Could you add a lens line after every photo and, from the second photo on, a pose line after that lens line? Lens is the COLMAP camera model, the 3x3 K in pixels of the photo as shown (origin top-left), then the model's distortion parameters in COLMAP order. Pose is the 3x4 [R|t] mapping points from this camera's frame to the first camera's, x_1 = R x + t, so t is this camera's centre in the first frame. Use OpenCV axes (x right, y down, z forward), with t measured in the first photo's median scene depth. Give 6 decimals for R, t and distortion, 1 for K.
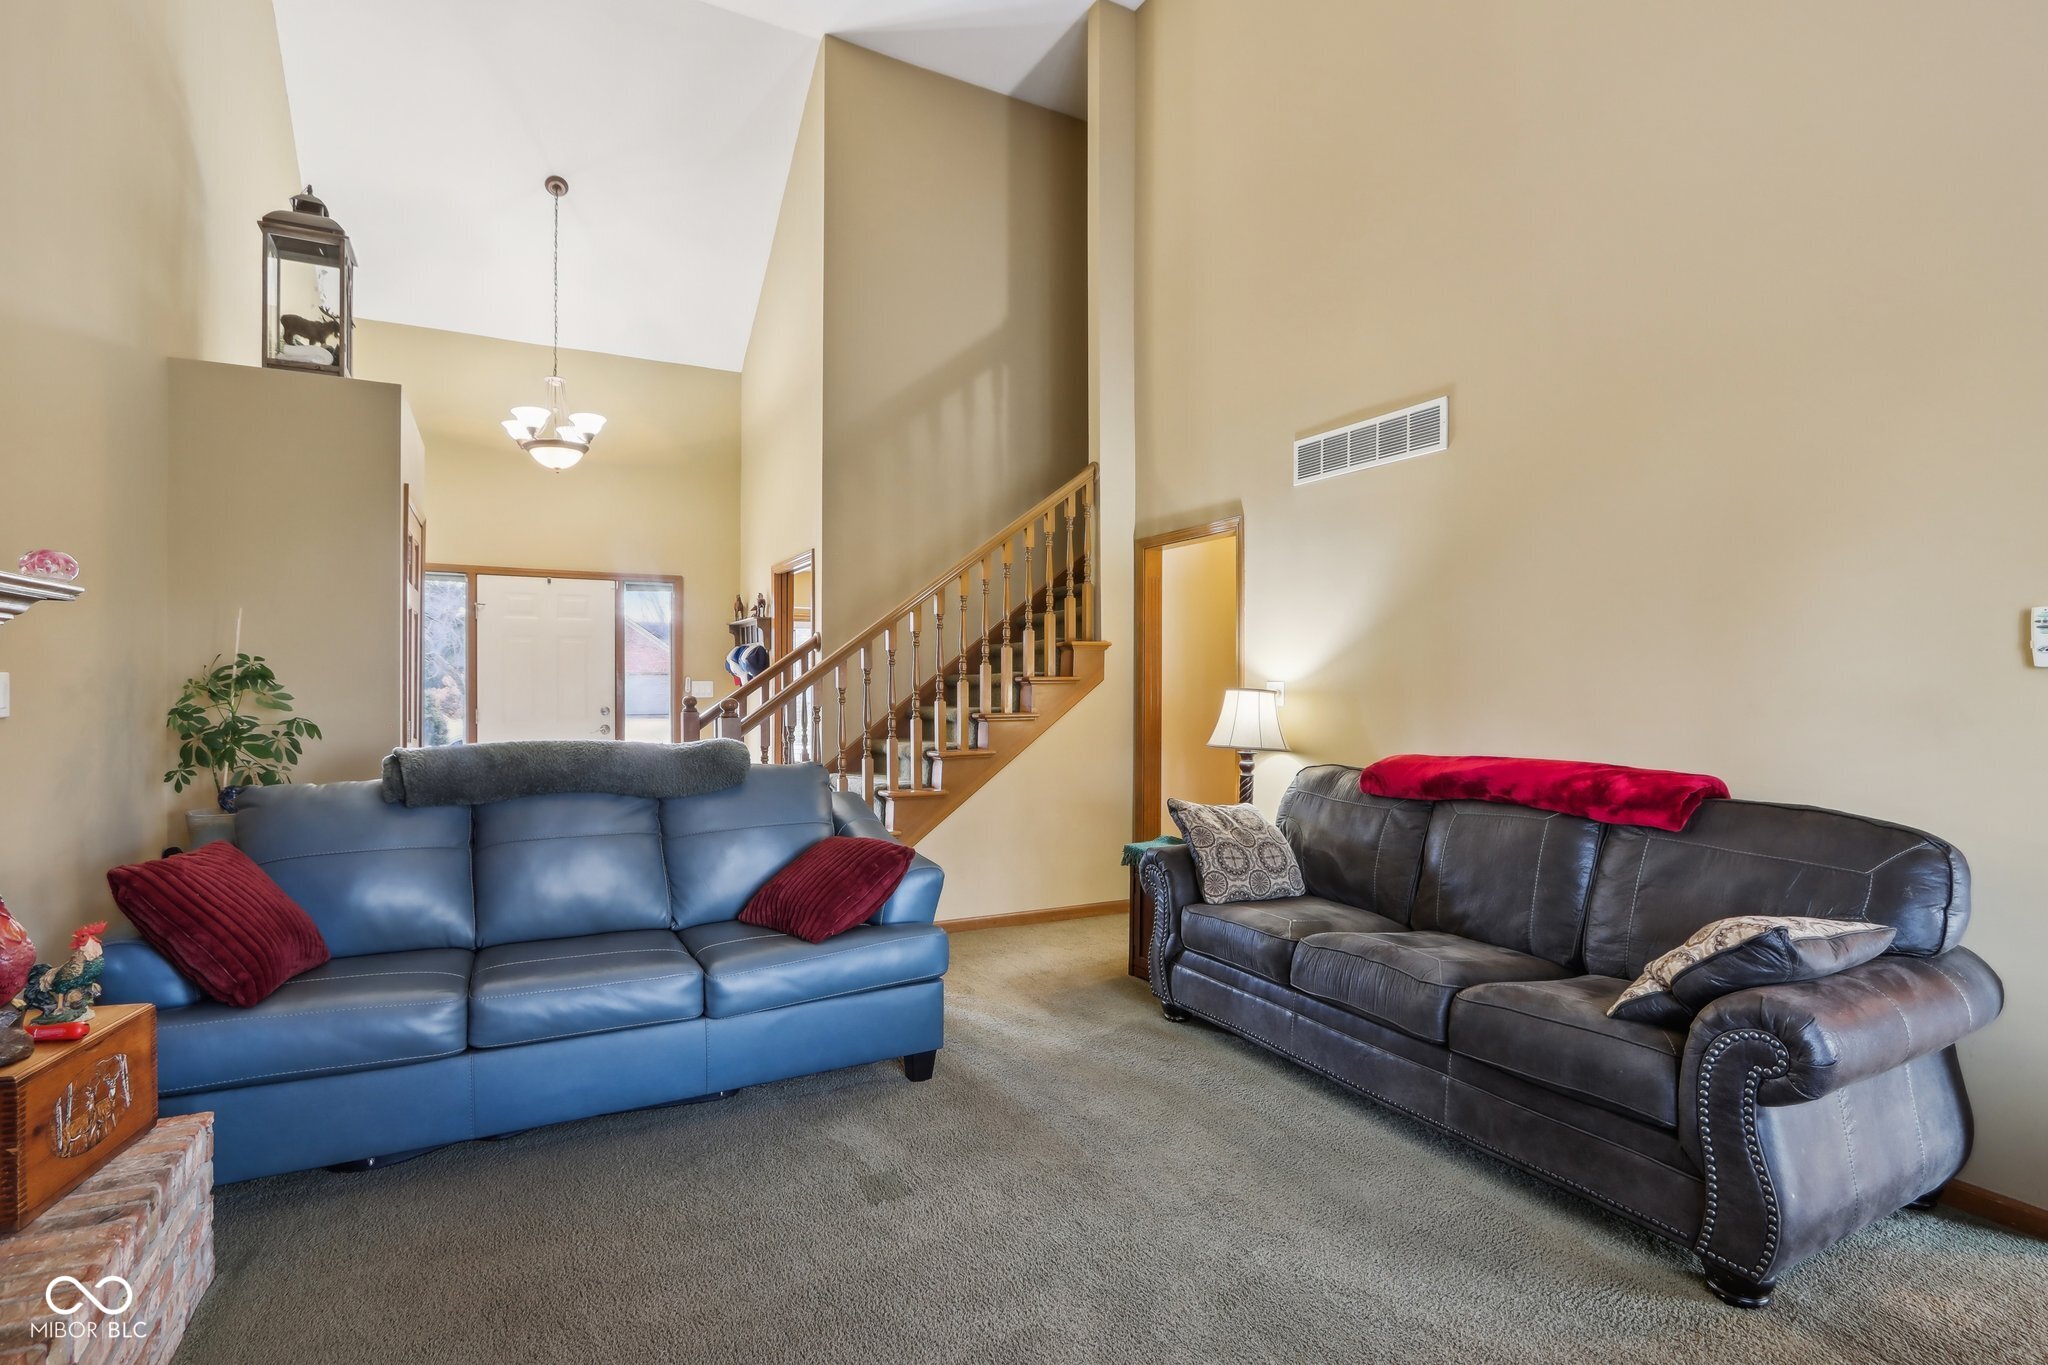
lens RADIAL K [[970.0, 0, 1024.0], [0, 970.0, 682.5], [0, 0, 1]] dist [-0.004207, -0.000521]
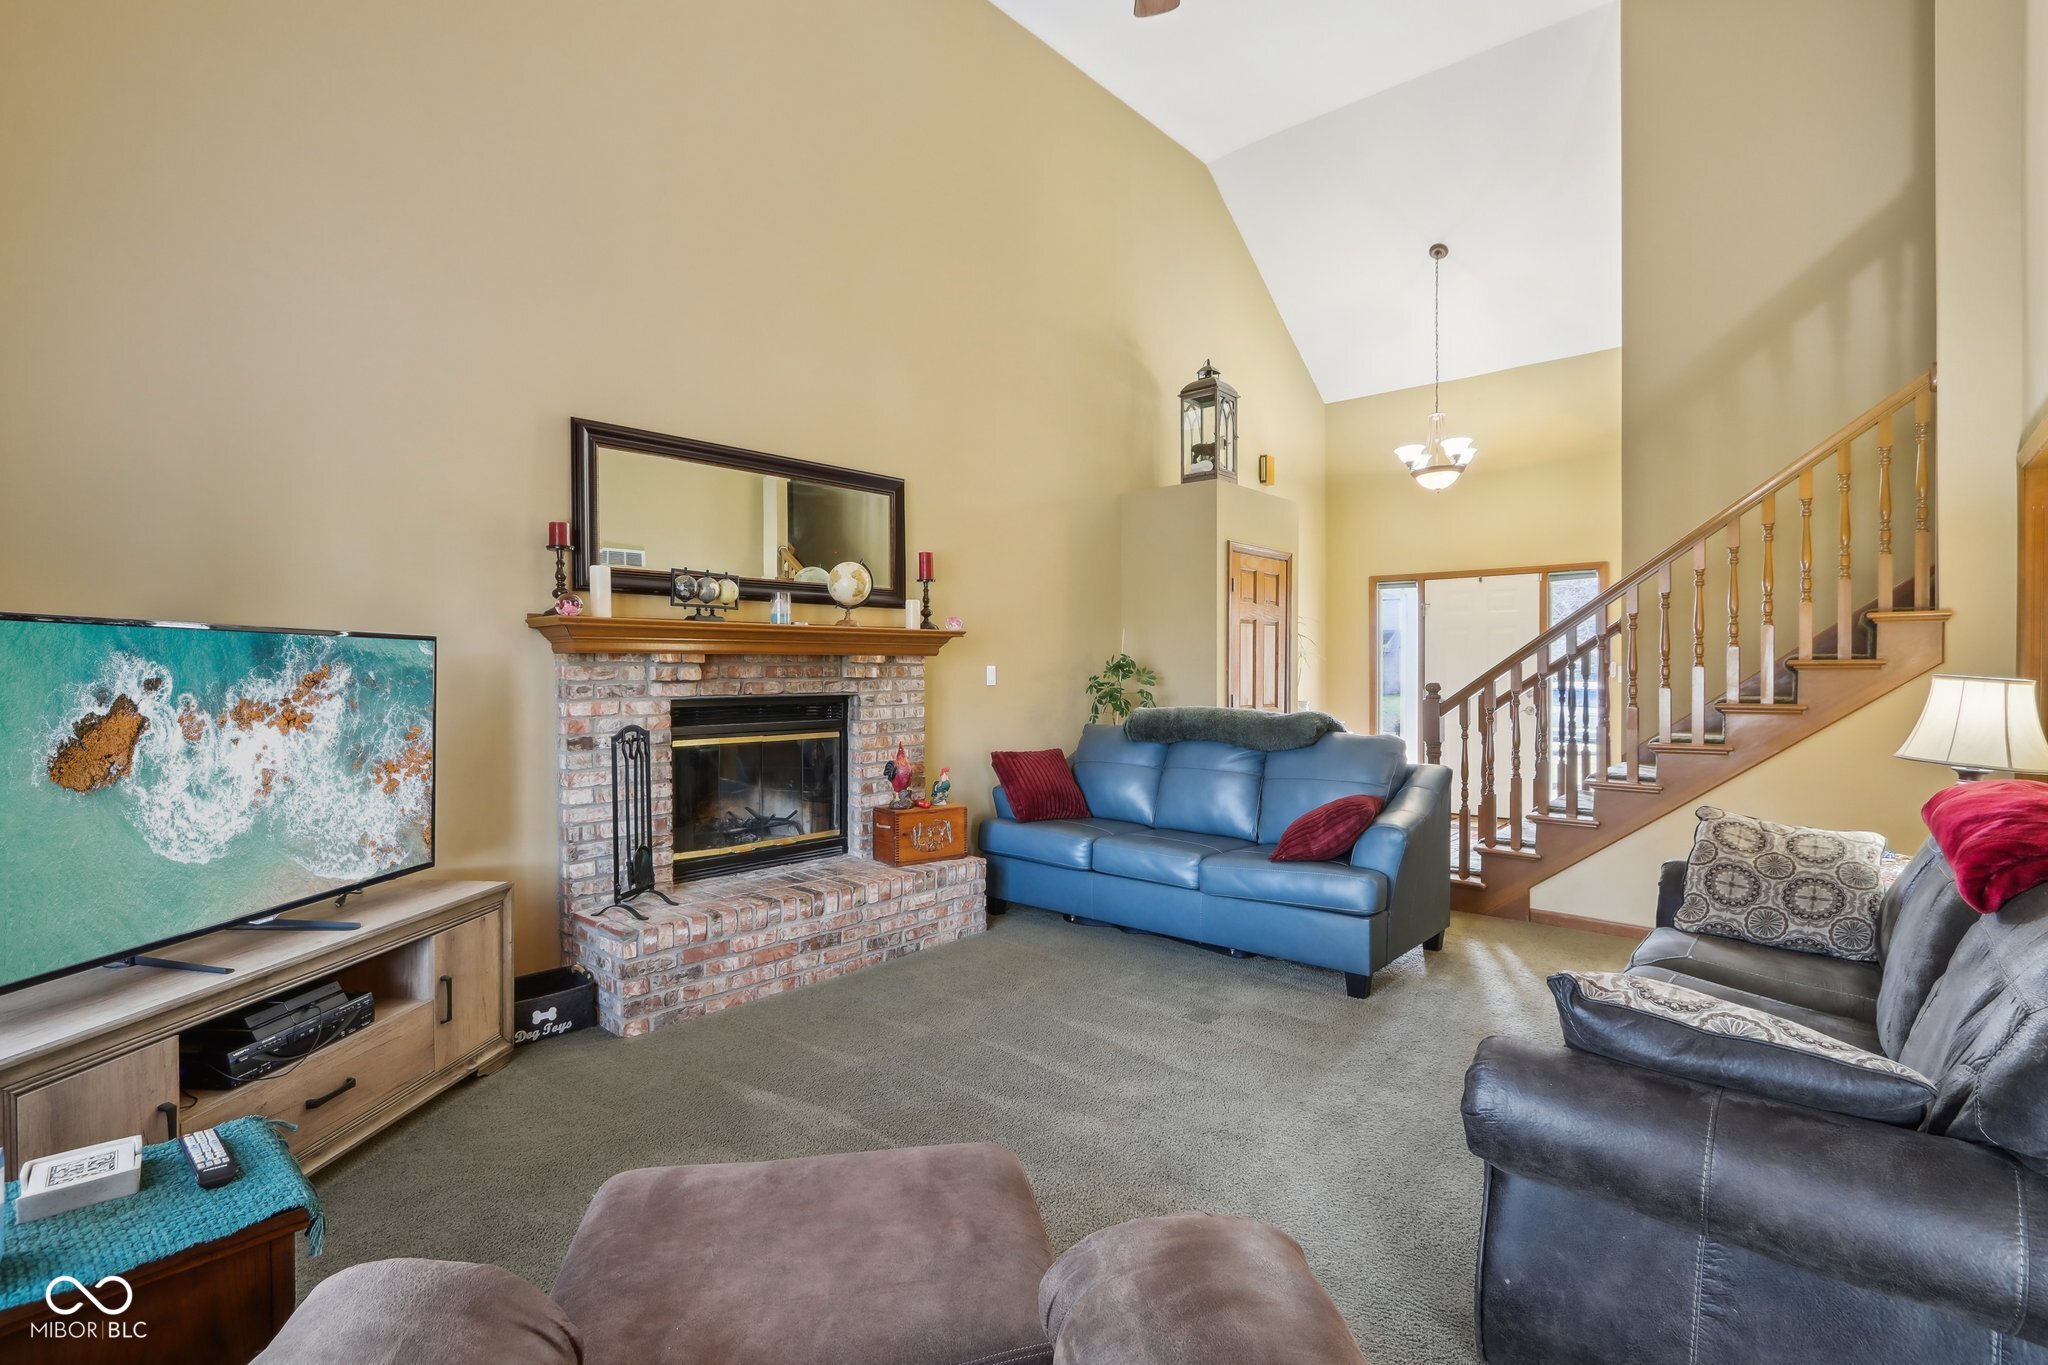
lens RADIAL K [[962.9, 0, 1024.0], [0, 962.9, 682.5], [0, 0, 1]] dist [-0.001681, -0.000055]
pose [[0.355869, 0.012306, -0.934455, 0.687121], [0.004154, 0.999883, 0.014750, -0.002448], [0.934527, -0.009131, 0.355776, 0.146696]]
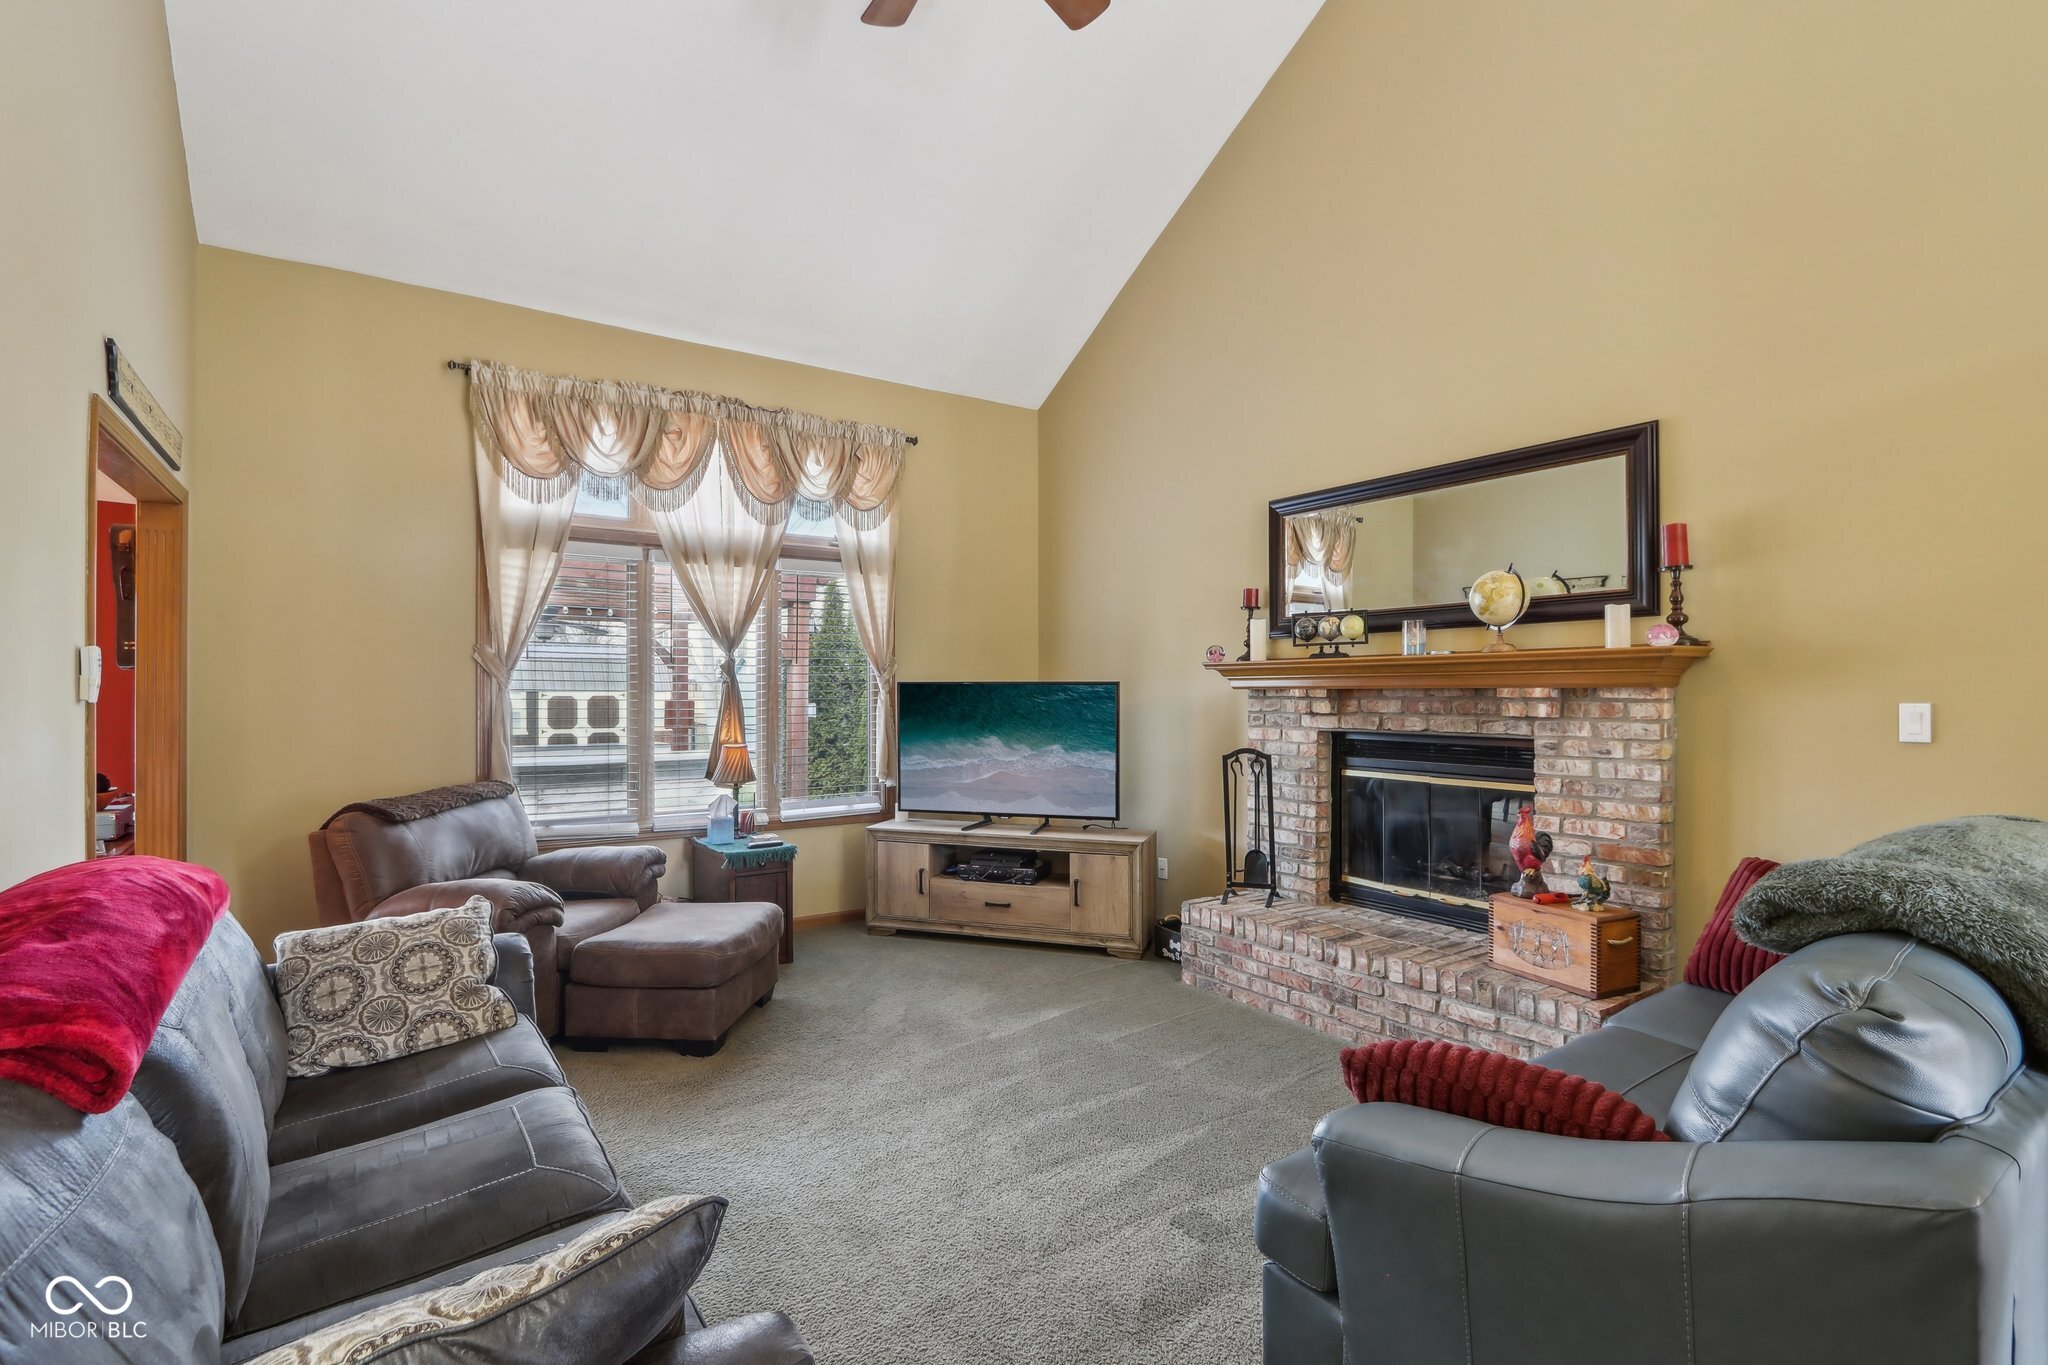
lens RADIAL K [[952.1, 0, 1024.0], [0, 952.1, 682.5], [0, 0, 1]] dist [-0.002063, -0.000098]
pose [[-0.991050, -0.004205, -0.133423, 0.098563], [-0.002381, 0.999902, -0.013826, -0.010421], [0.133468, -0.013384, -0.990963, 1.206062]]
